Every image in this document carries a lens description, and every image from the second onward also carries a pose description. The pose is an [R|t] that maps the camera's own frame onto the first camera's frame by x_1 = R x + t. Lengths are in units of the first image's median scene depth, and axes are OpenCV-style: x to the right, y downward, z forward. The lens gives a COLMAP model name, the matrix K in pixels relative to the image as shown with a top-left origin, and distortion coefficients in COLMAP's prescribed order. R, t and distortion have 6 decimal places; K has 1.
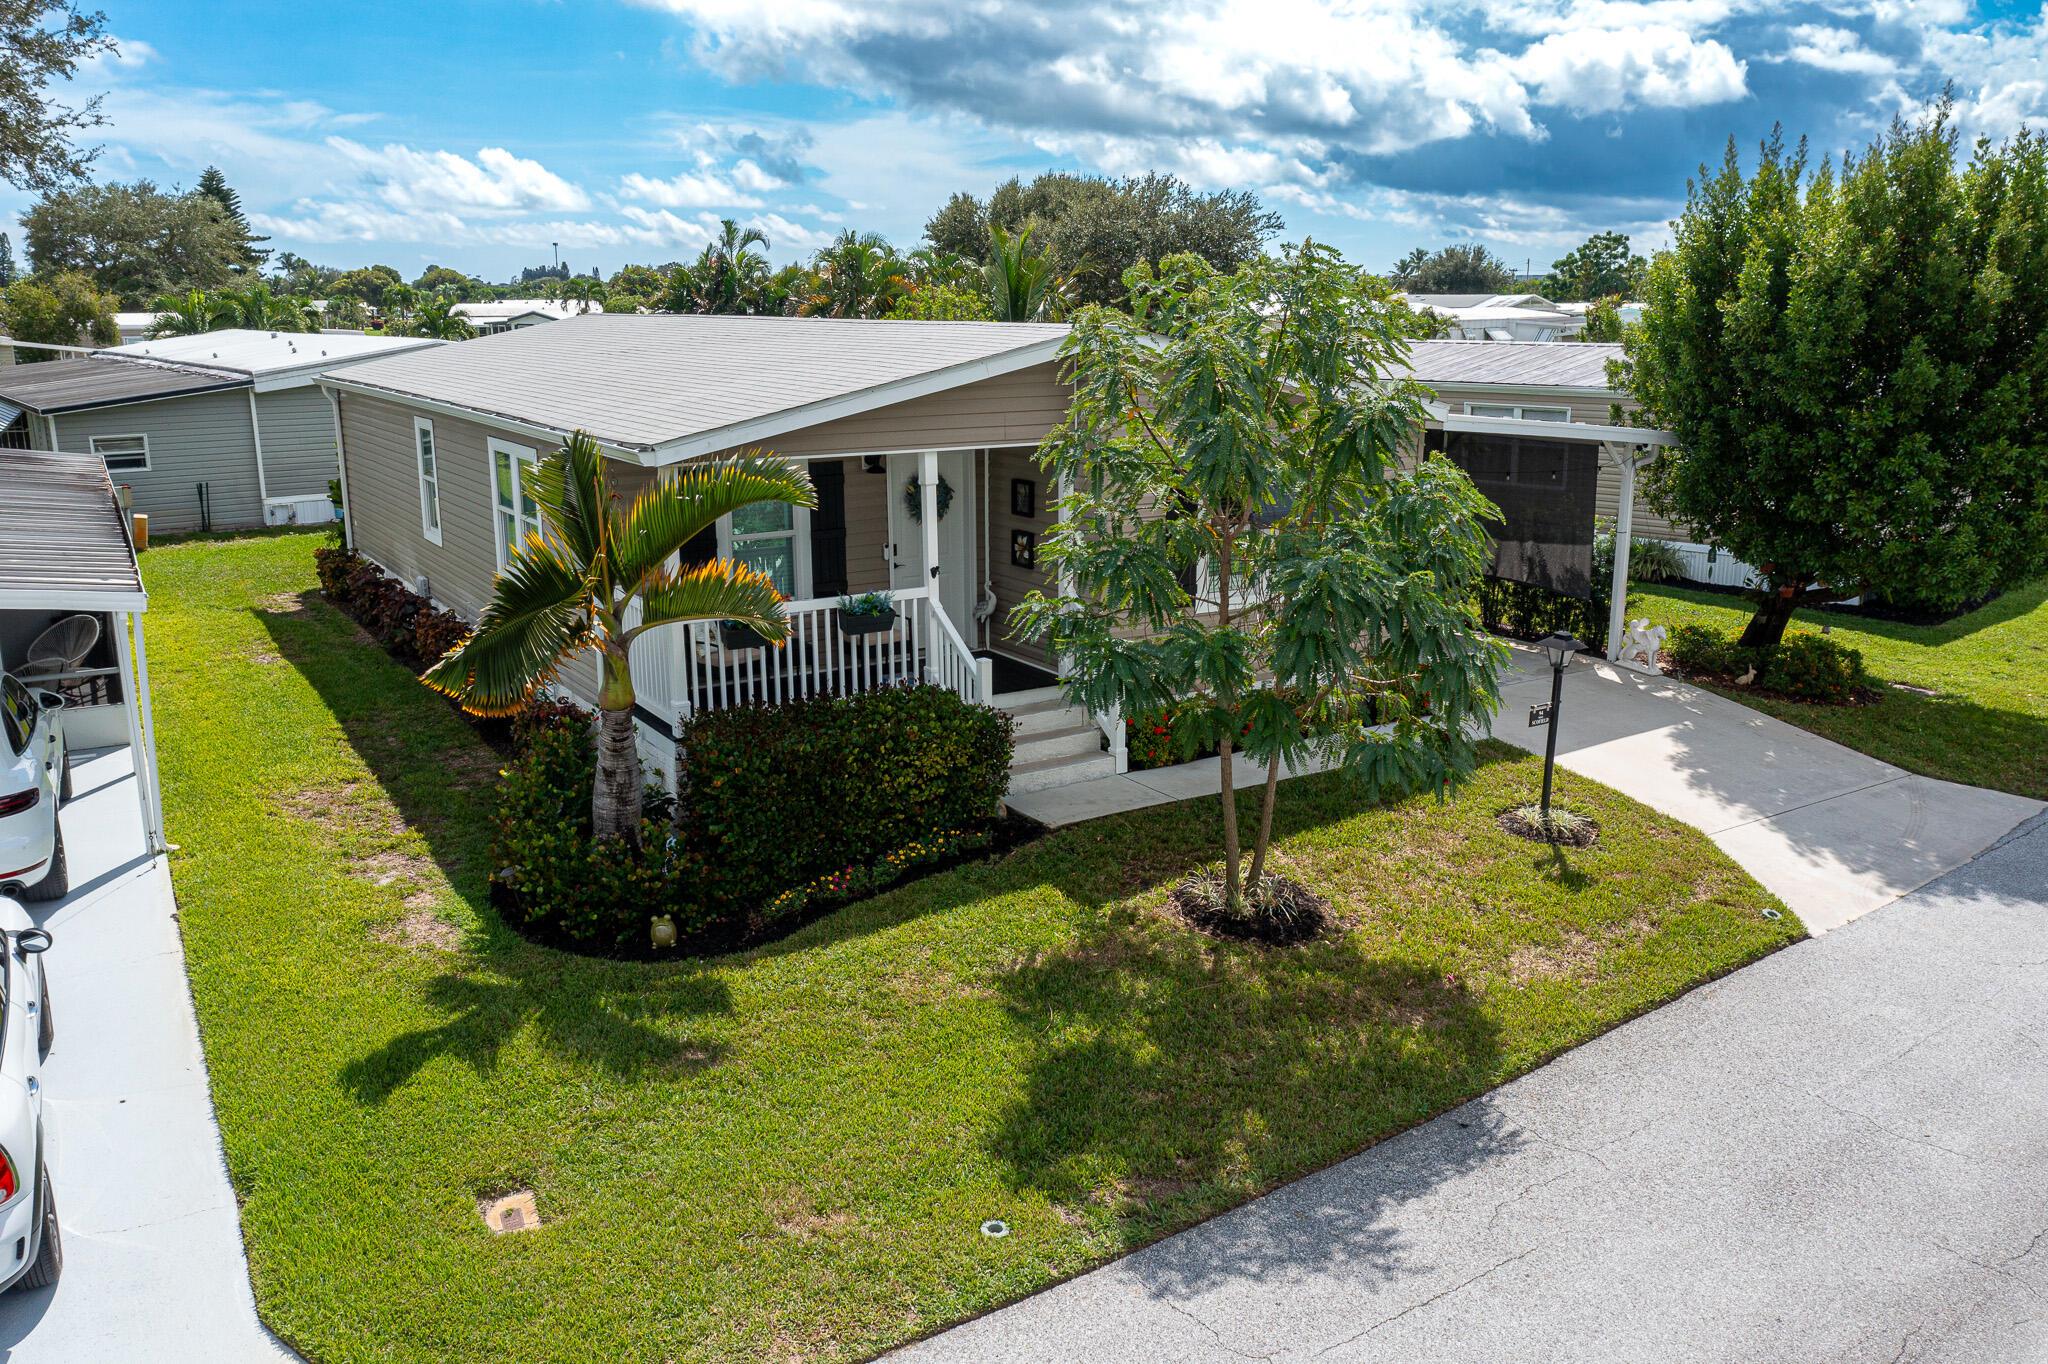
lens RADIAL K [[1623.1, 0, 1024.0], [0, 1623.1, 682.0], [0, 0, 1]] dist [-0.010700, 0.003731]
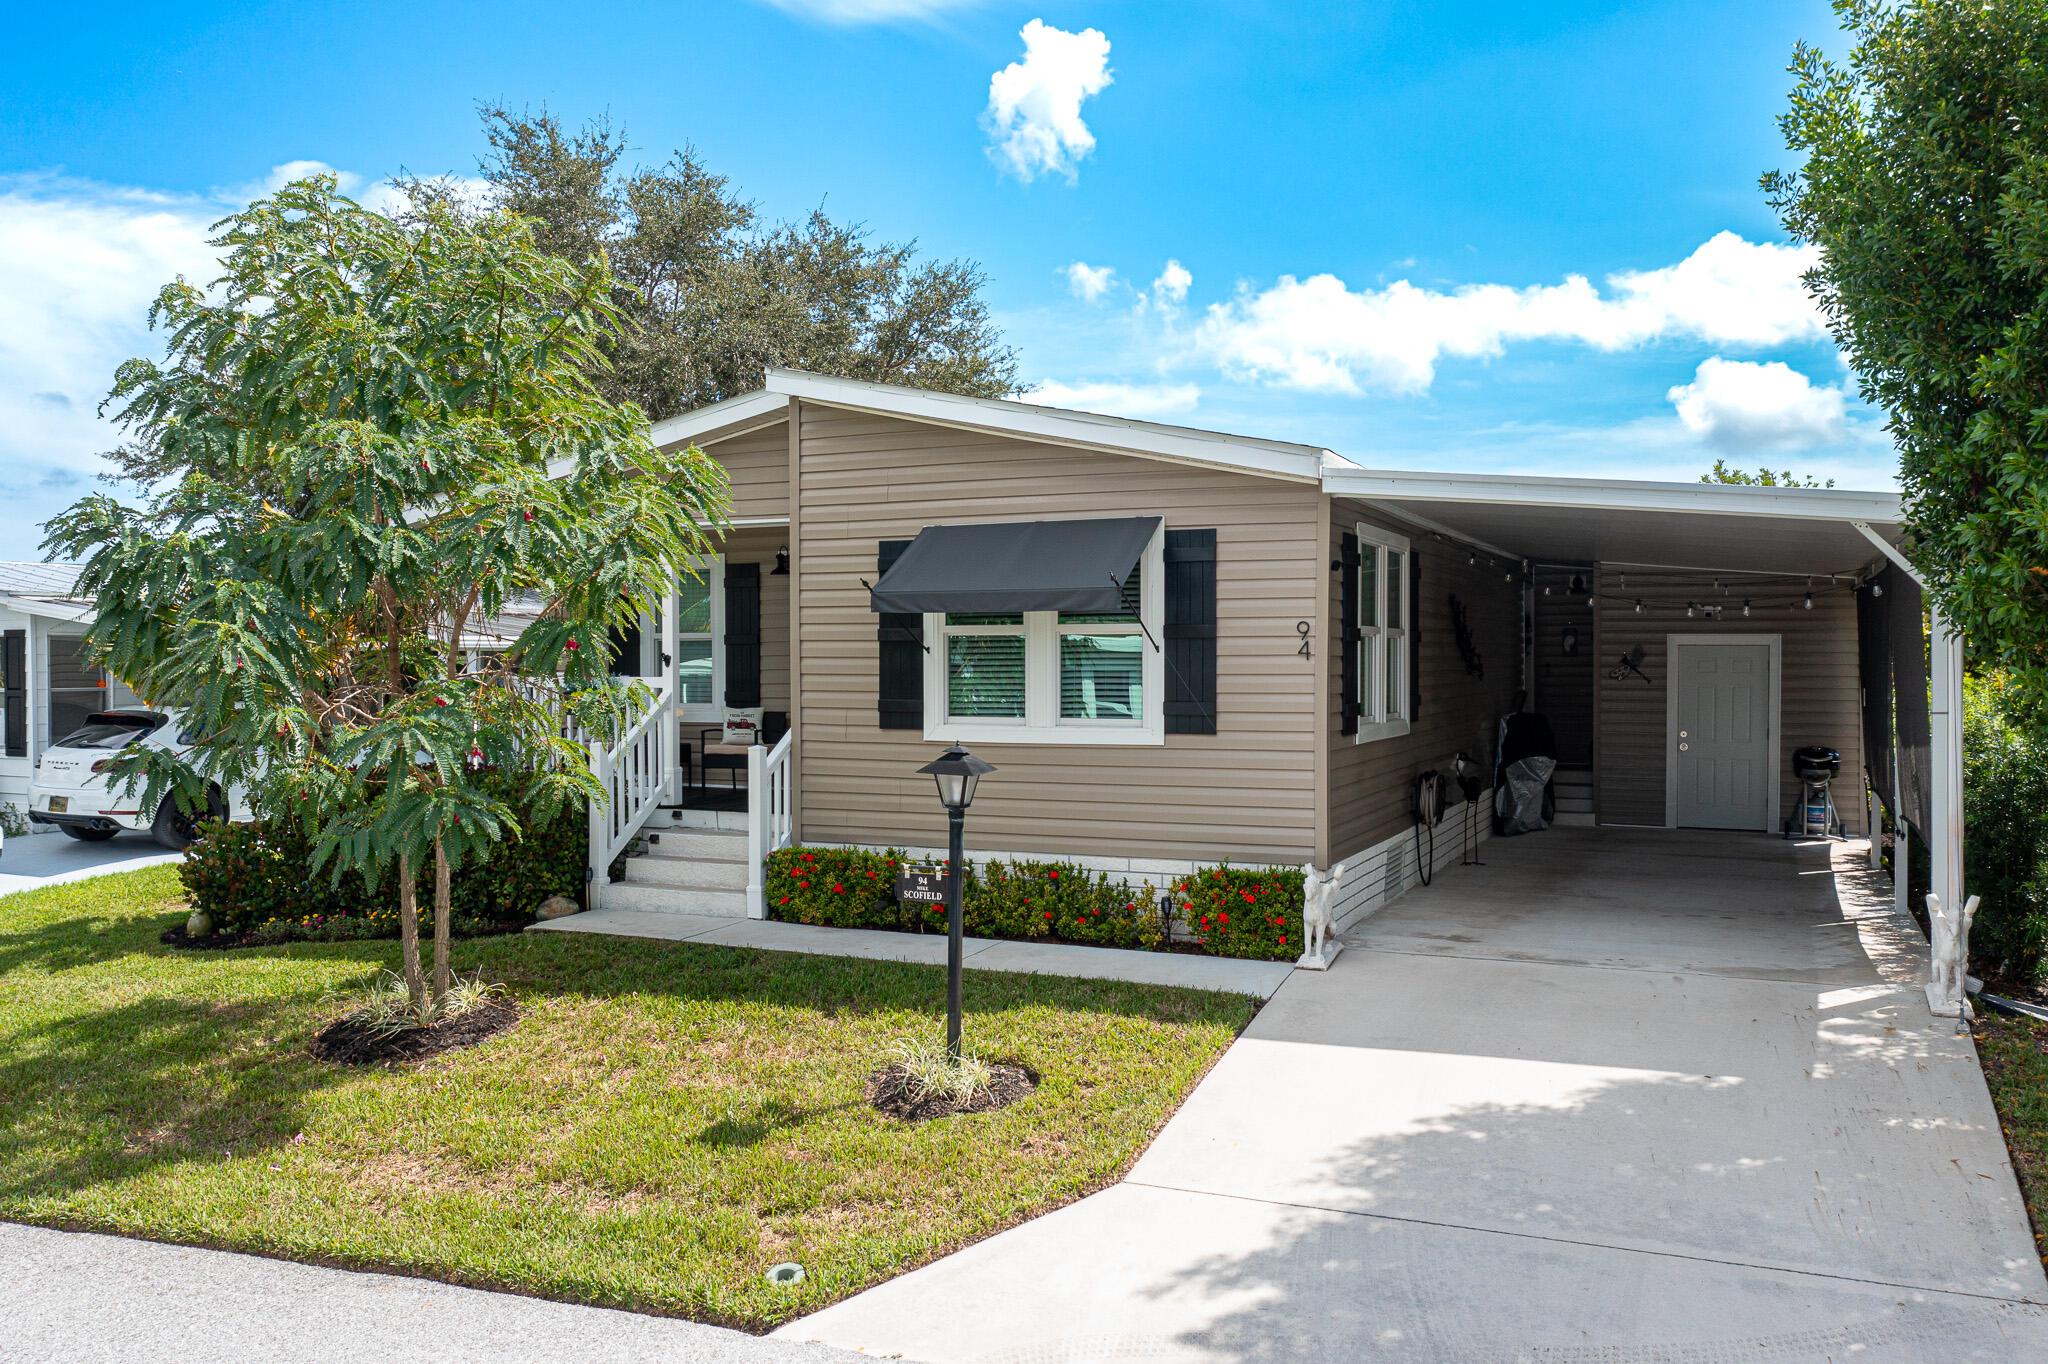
lens RADIAL K [[1647.2, 0, 1024.0], [0, 1647.2, 682.0], [0, 0, 1]] dist [0.003857, 0.005075]
pose [[0.543479, 0.011772, -0.839340, 0.978763], [-0.194202, 0.974538, -0.112079, 0.009910], [0.816650, 0.223914, 0.531927, 0.796353]]
